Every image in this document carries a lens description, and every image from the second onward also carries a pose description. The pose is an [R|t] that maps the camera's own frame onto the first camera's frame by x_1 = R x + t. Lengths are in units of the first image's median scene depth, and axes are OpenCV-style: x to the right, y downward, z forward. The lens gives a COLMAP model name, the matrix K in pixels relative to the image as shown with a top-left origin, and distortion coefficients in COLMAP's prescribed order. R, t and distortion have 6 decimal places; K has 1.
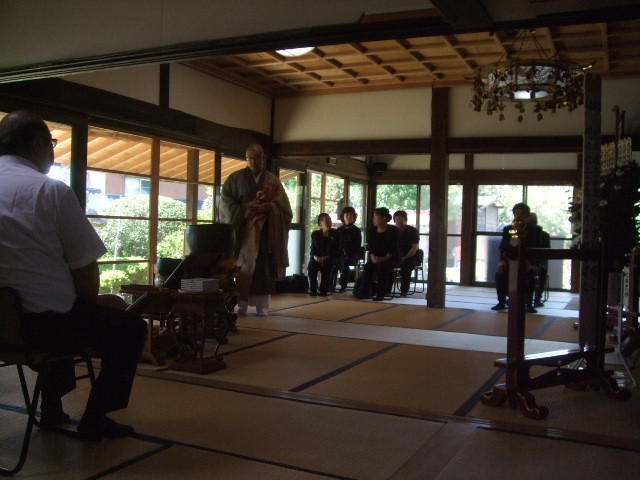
lens RADIAL K [[651.3, 0, 315.0], [0, 651.3, 239.1], [0, 0, 1]] dist [-0.105403, 0.024924]
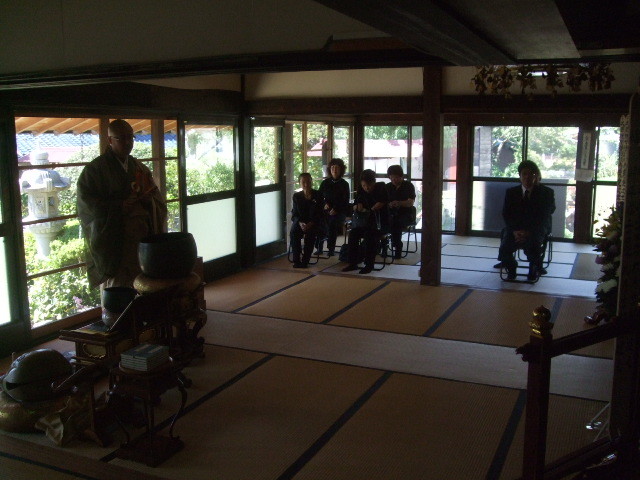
lens RADIAL K [[651.3, 0, 315.0], [0, 651.3, 239.1], [0, 0, 1]] dist [-0.105403, 0.024924]
pose [[0.999388, -0.033752, 0.009231, 0.021635], [0.031992, 0.988211, 0.149720, -0.116930], [-0.014176, -0.149333, 0.988685, 0.128562]]
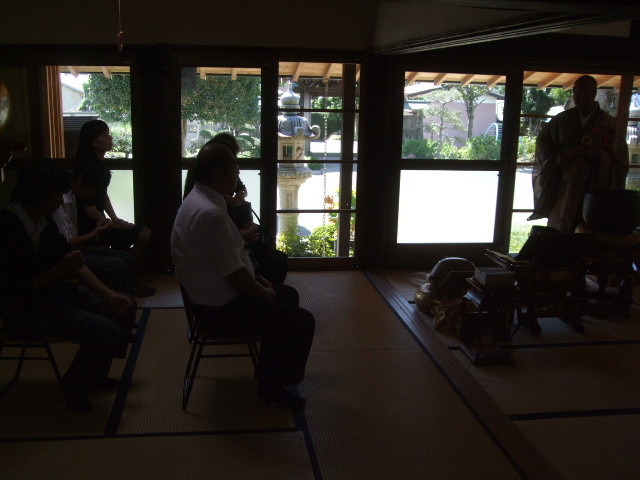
lens RADIAL K [[651.3, 0, 315.0], [0, 651.3, 239.1], [0, 0, 1]] dist [-0.105403, 0.024924]
pose [[0.541106, 0.180292, -0.821401, 0.279428], [-0.017533, 0.978954, 0.203324, -0.106607], [0.840772, -0.095619, 0.532879, 0.160985]]
